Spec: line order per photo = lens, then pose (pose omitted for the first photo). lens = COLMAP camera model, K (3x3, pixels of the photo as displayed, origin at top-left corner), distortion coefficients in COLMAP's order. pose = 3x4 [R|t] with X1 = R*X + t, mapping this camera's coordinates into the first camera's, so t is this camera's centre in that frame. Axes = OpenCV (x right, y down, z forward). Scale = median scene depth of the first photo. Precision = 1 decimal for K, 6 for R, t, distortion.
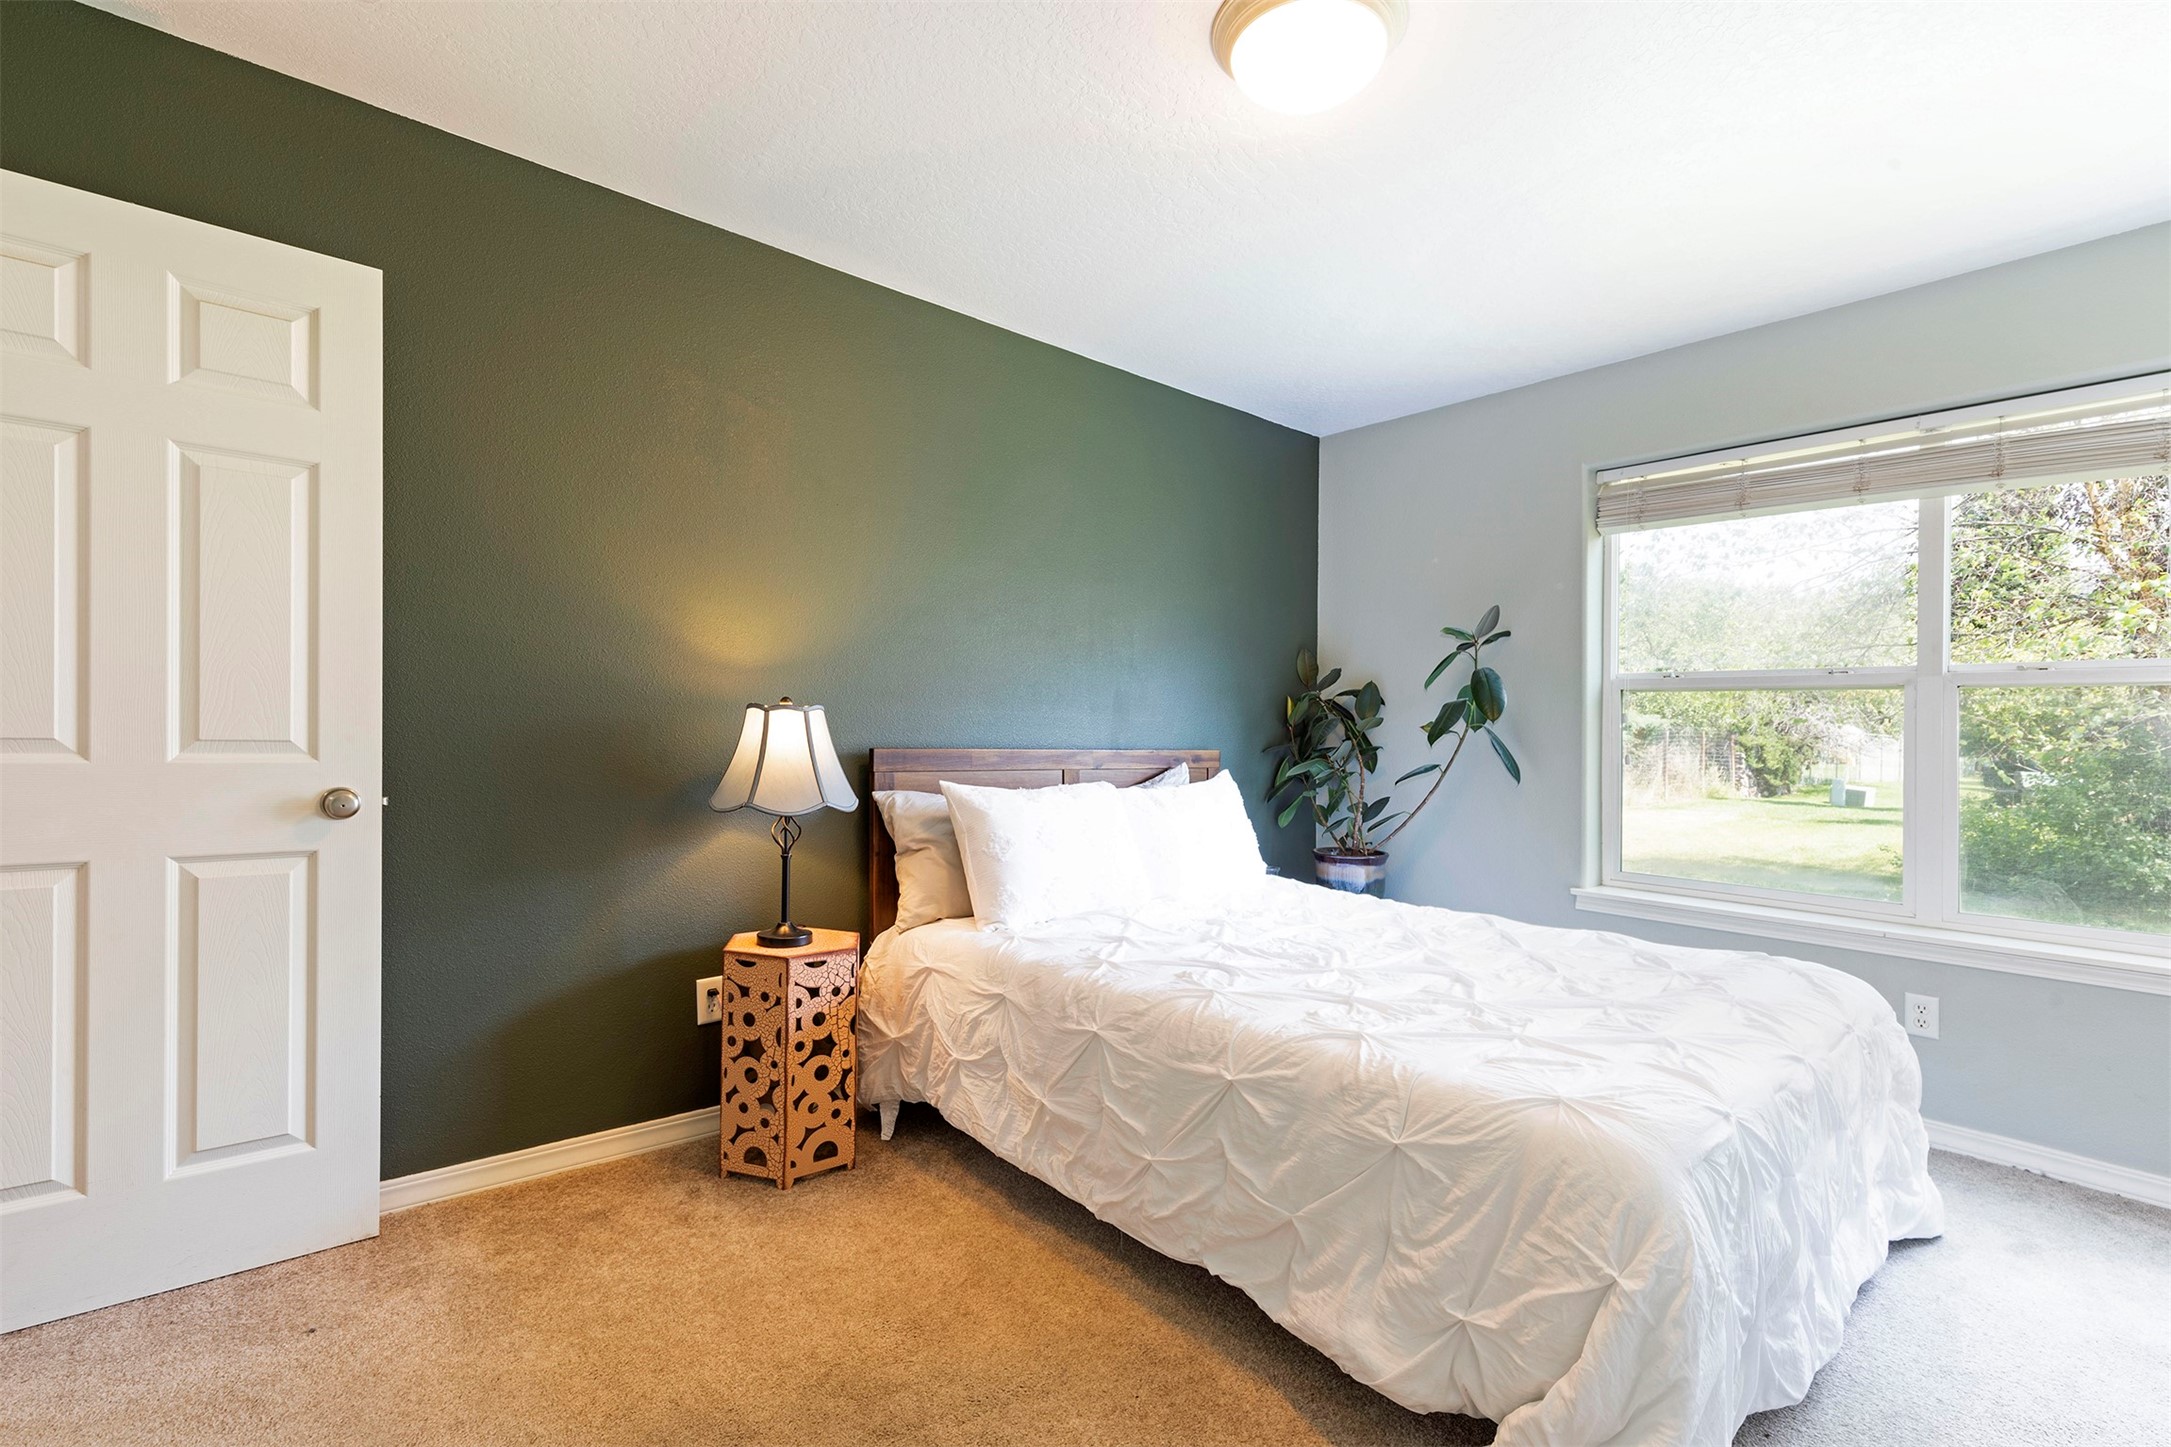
lens RADIAL K [[977.6, 0, 1093.5], [0, 977.6, 720.4], [0, 0, 1]] dist [0.010894, -0.004073]
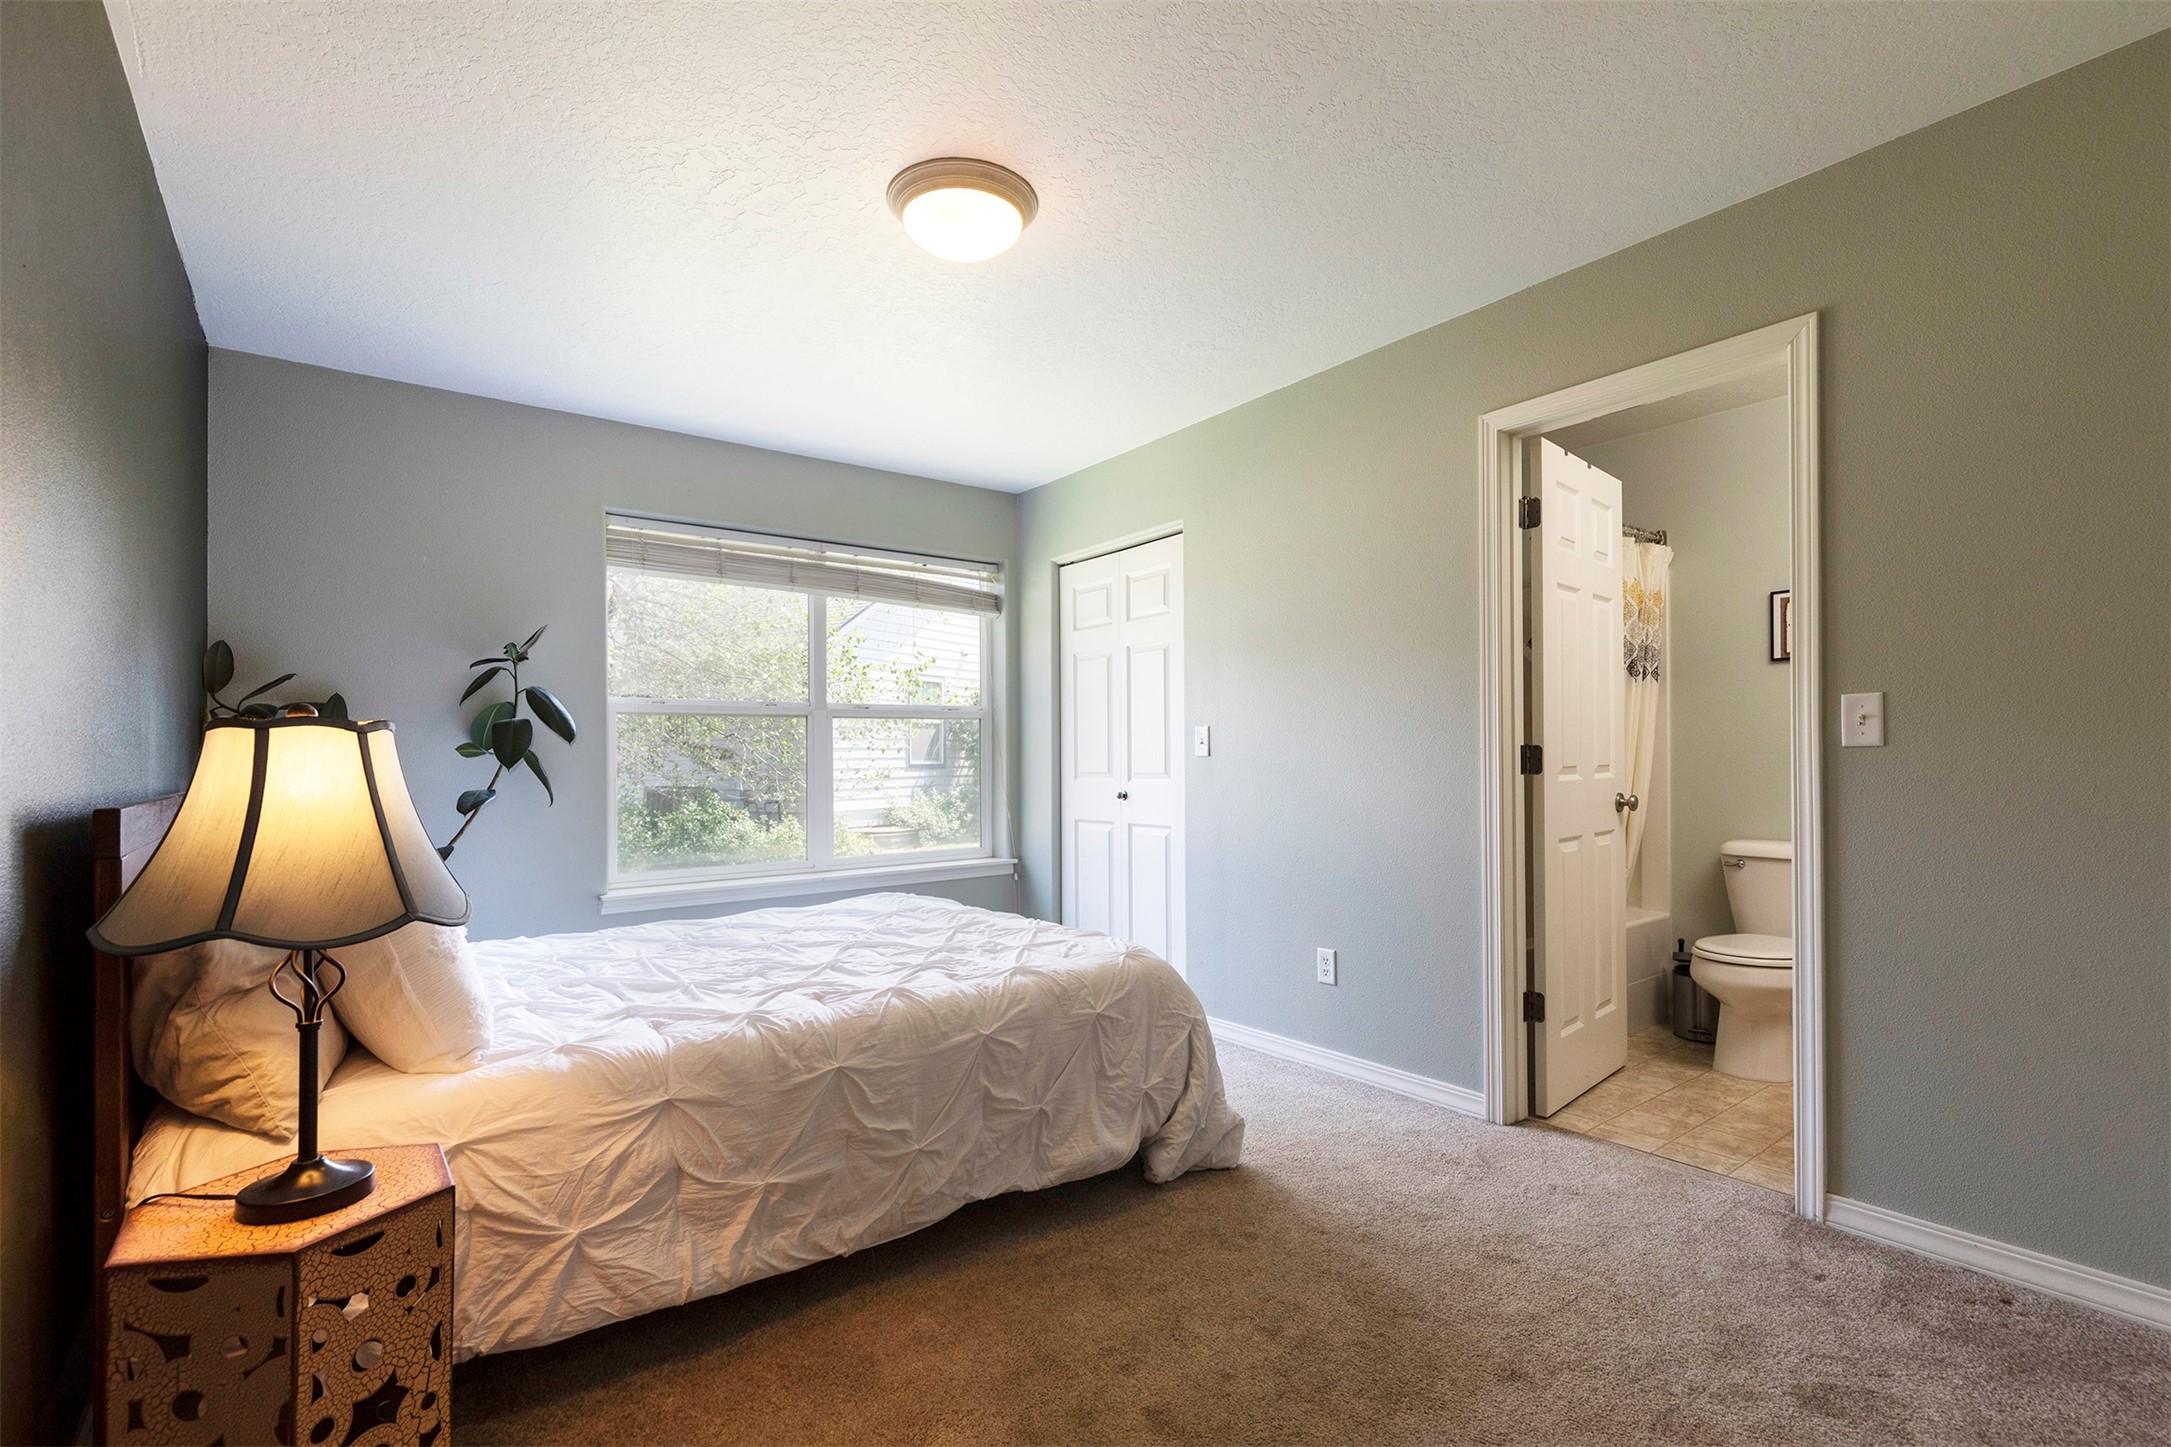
lens RADIAL K [[977.6, 0, 1094.3], [0, 977.6, 731.5], [0, 0, 1]] dist [0.010894, -0.004073]
pose [[0.059270, 0.004727, 0.998231, -0.891699], [0.001843, 0.999987, -0.004845, -0.007155], [-0.998240, 0.002127, 0.059261, 0.648596]]
